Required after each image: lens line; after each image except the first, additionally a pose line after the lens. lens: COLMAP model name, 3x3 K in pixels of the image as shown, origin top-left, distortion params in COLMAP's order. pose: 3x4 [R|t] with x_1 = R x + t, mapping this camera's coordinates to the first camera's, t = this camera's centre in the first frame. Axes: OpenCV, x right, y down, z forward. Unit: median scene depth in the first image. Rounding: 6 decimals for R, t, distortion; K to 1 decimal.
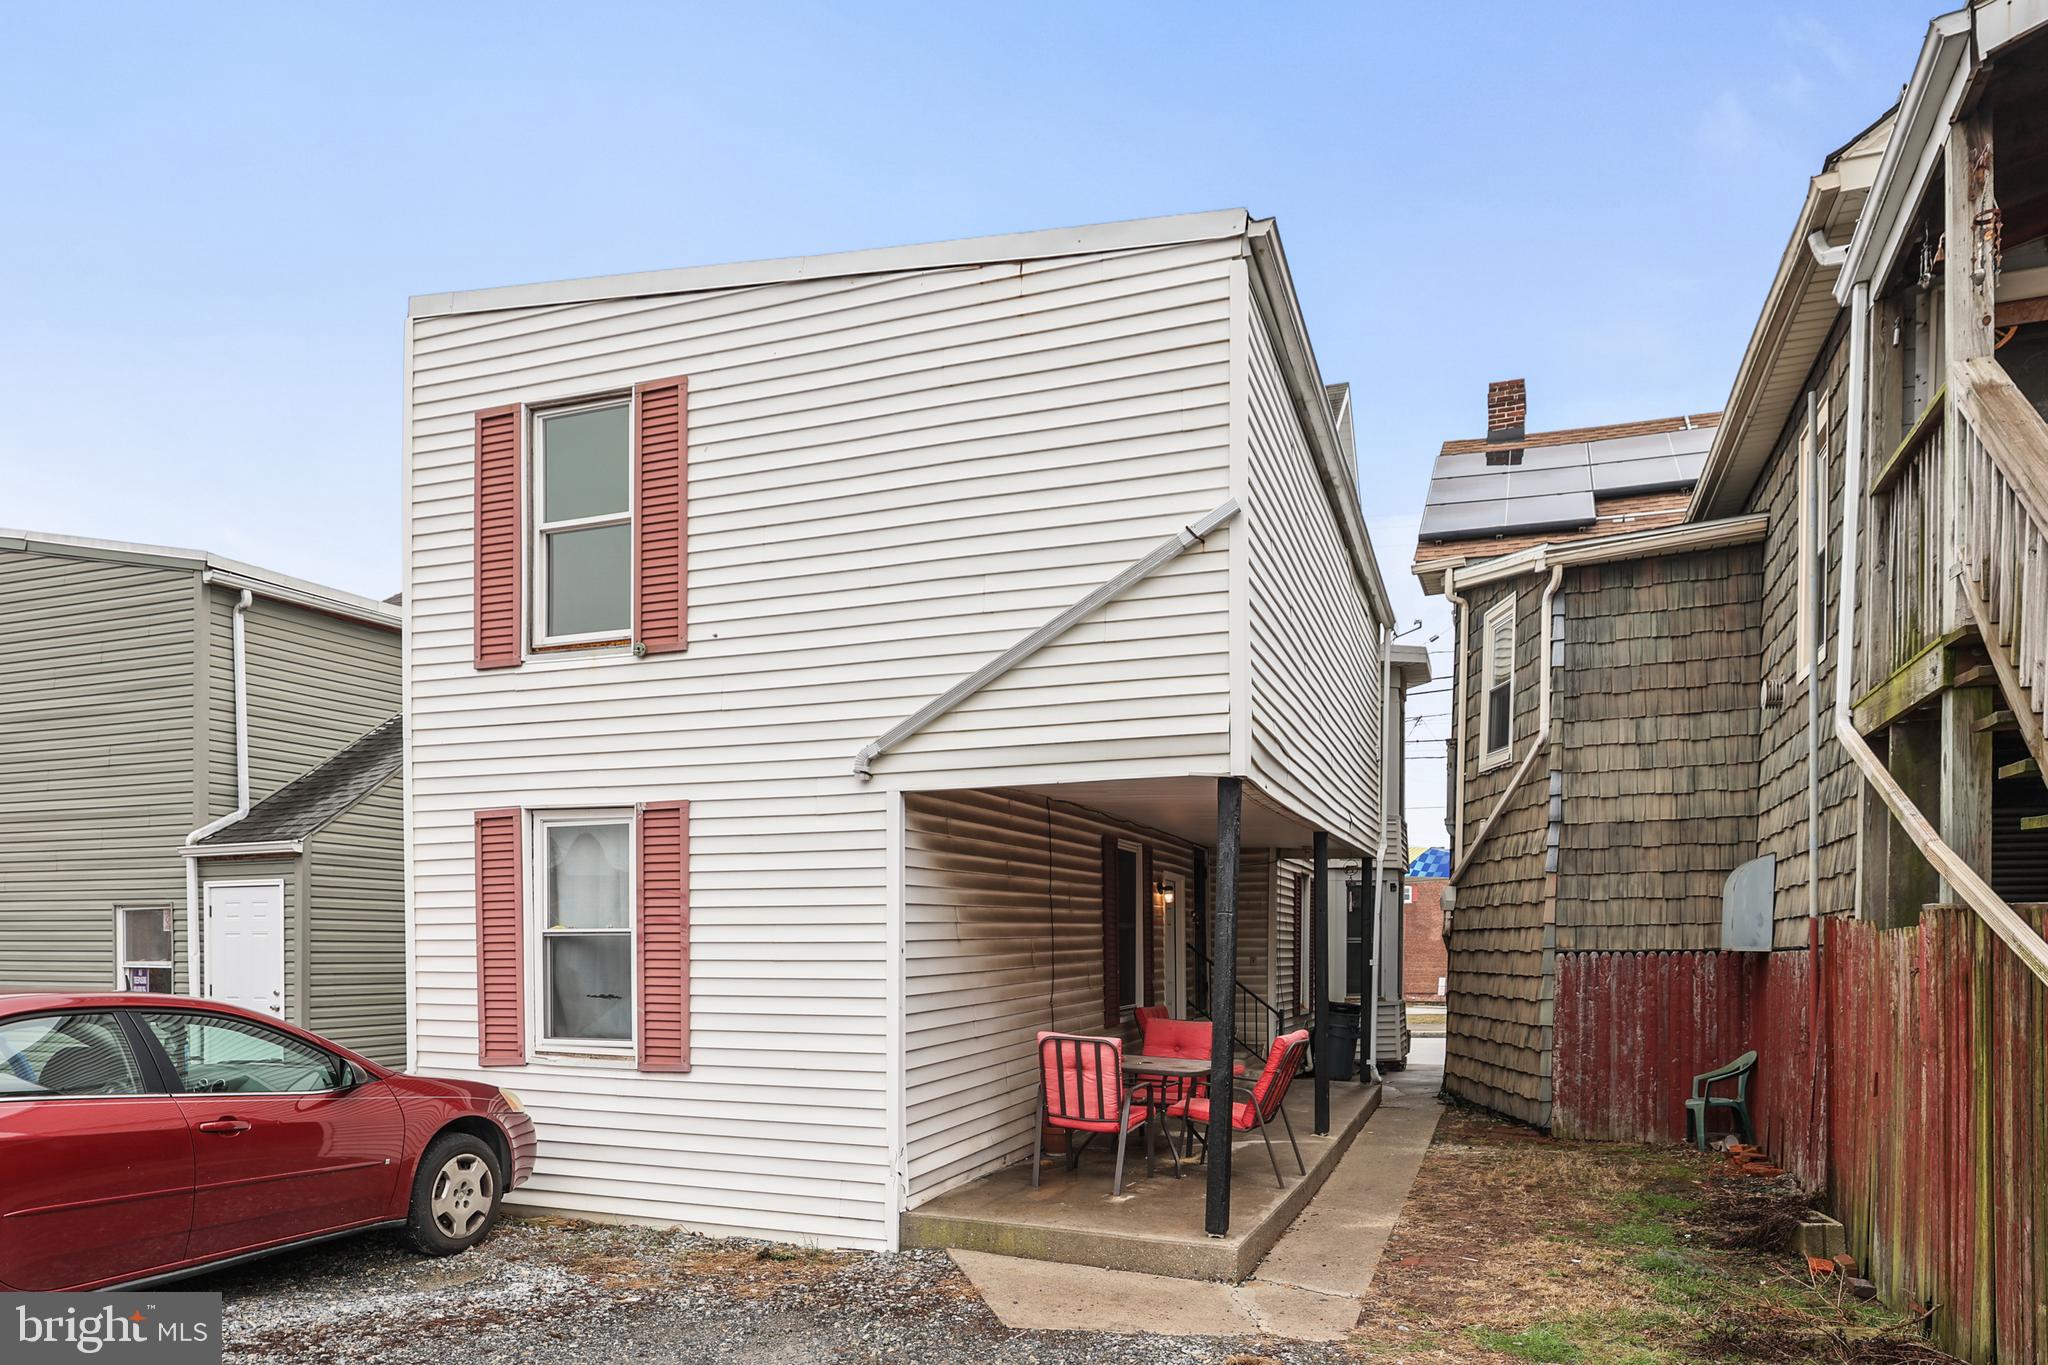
lens RADIAL K [[1267.4, 0, 1019.9], [0, 1267.4, 961.5], [0, 0, 1]] dist [-0.001029, -0.000673]
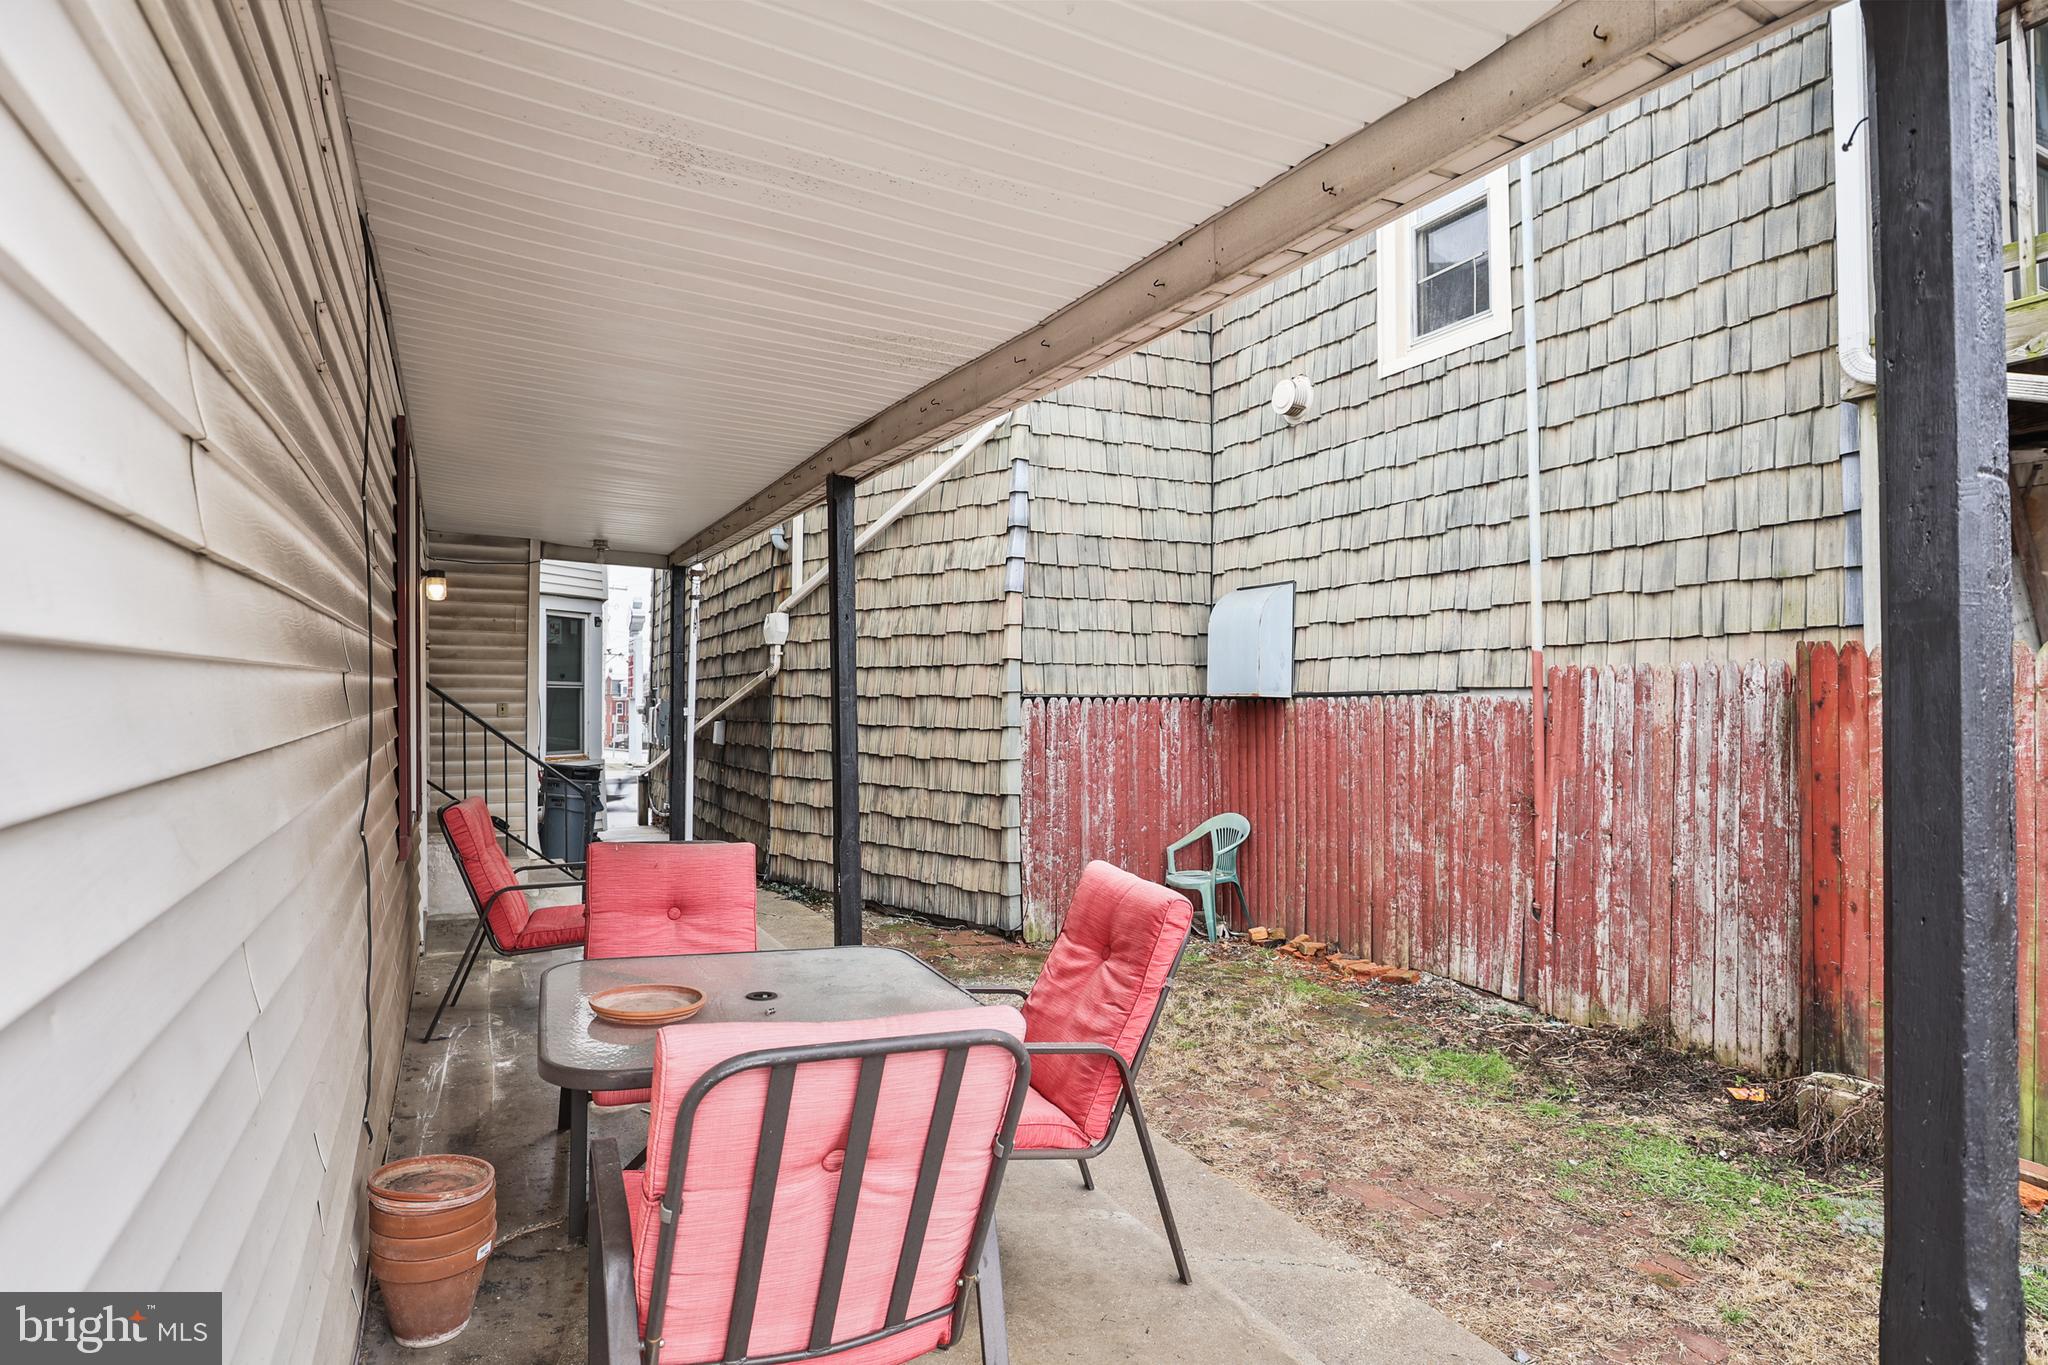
lens RADIAL K [[1060.1, 0, 1011.6], [0, 1060.1, 695.5], [0, 0, 1]] dist [-0.032841, 0.000000]
pose [[0.674514, 0.010412, 0.738189, -0.072804], [0.001906, 0.999873, -0.015845, 0.002292], [-0.738260, 0.012095, 0.674408, 0.823371]]
